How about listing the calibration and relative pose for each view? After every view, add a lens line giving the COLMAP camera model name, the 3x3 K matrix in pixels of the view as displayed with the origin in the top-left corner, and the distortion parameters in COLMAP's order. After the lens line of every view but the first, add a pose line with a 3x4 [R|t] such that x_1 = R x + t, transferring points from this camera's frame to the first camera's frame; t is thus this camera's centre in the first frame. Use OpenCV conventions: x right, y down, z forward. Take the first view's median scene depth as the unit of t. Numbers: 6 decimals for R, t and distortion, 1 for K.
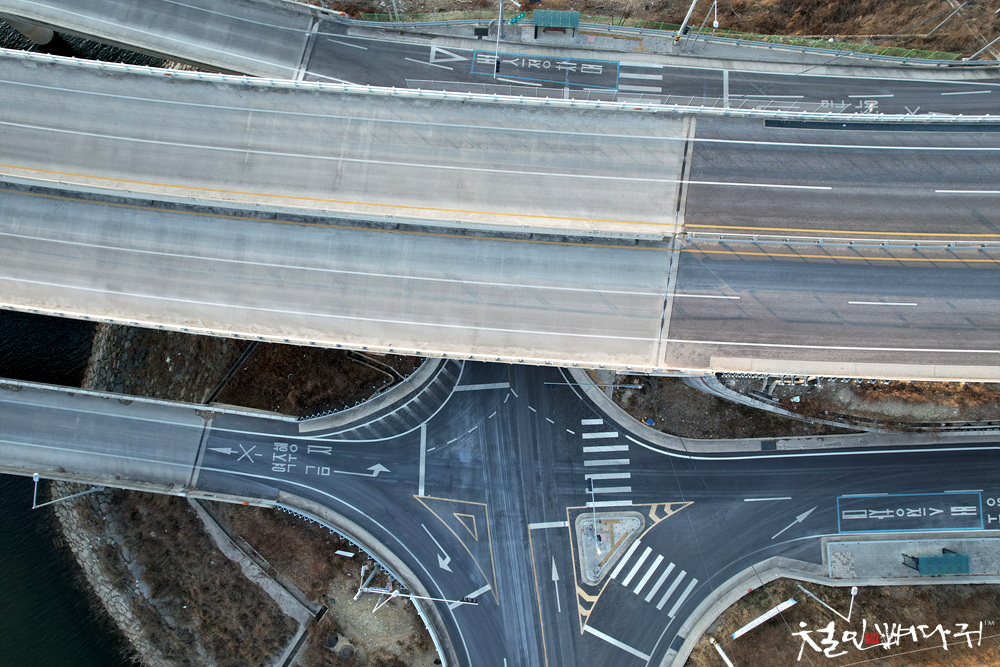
lens RADIAL K [[637.8, 0, 498.8], [0, 637.8, 332.4], [0, 0, 1]] dist [-0.073069, 0.065540]
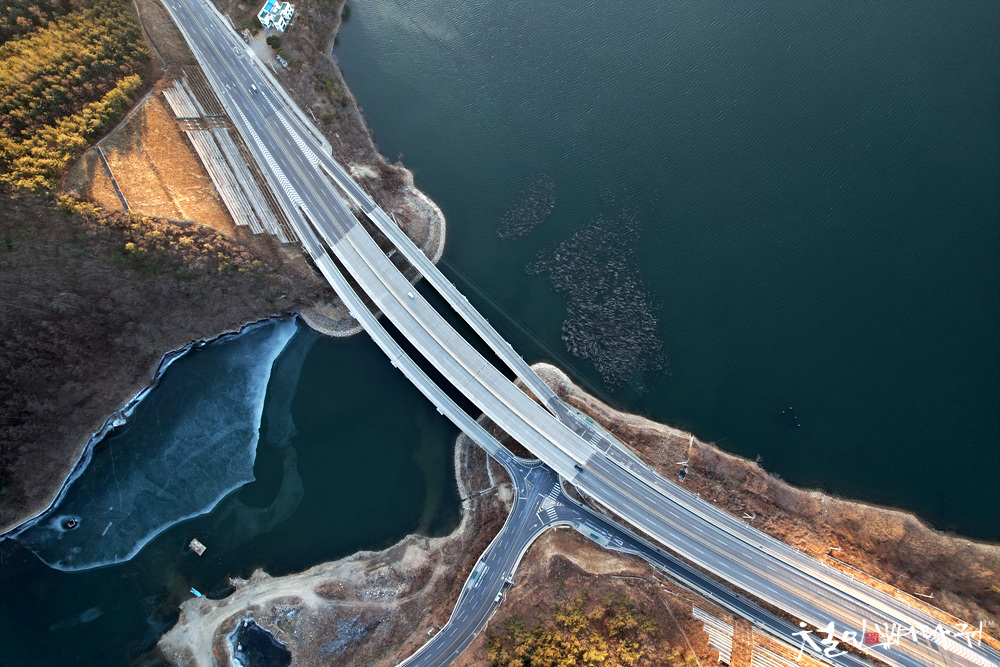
lens RADIAL K [[637.8, 0, 504.6], [0, 637.8, 327.9], [0, 0, 1]] dist [-0.073069, 0.065540]
pose [[0.839273, 0.531185, -0.116030, -0.339412], [-0.541901, 0.834605, -0.098880, -0.212923], [0.044315, 0.145864, 0.988312, -4.934495]]
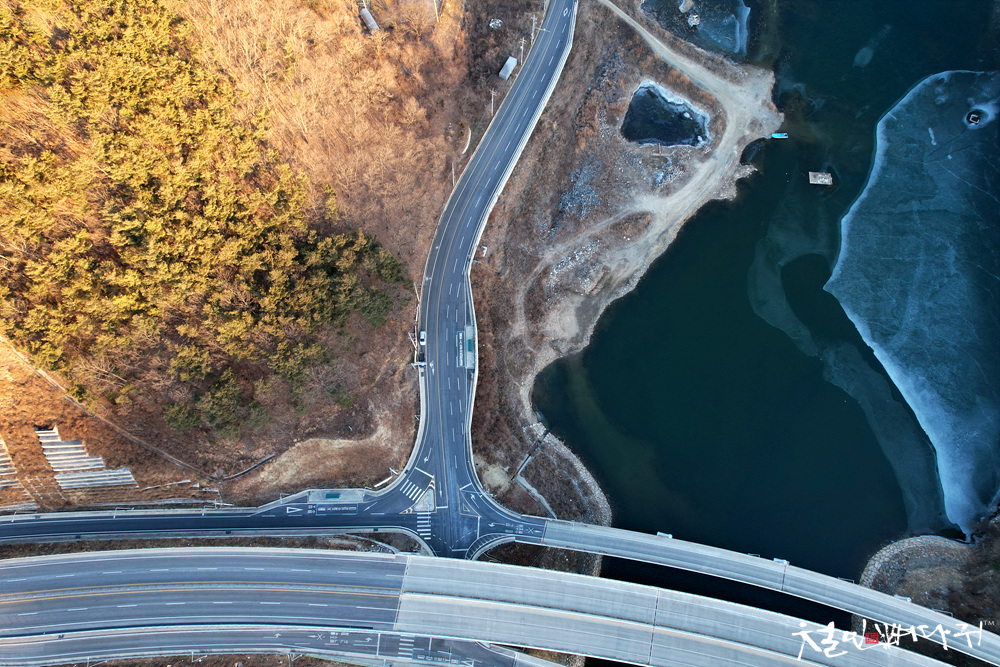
lens RADIAL K [[637.8, 0, 505.7], [0, 637.8, 327.6], [0, 0, 1]] dist [-0.073069, 0.065540]
pose [[-0.999733, -0.011372, 0.020093, -0.323813], [0.017957, -0.929997, 0.367128, -0.043410], [0.014511, 0.367391, 0.929953, -2.538318]]
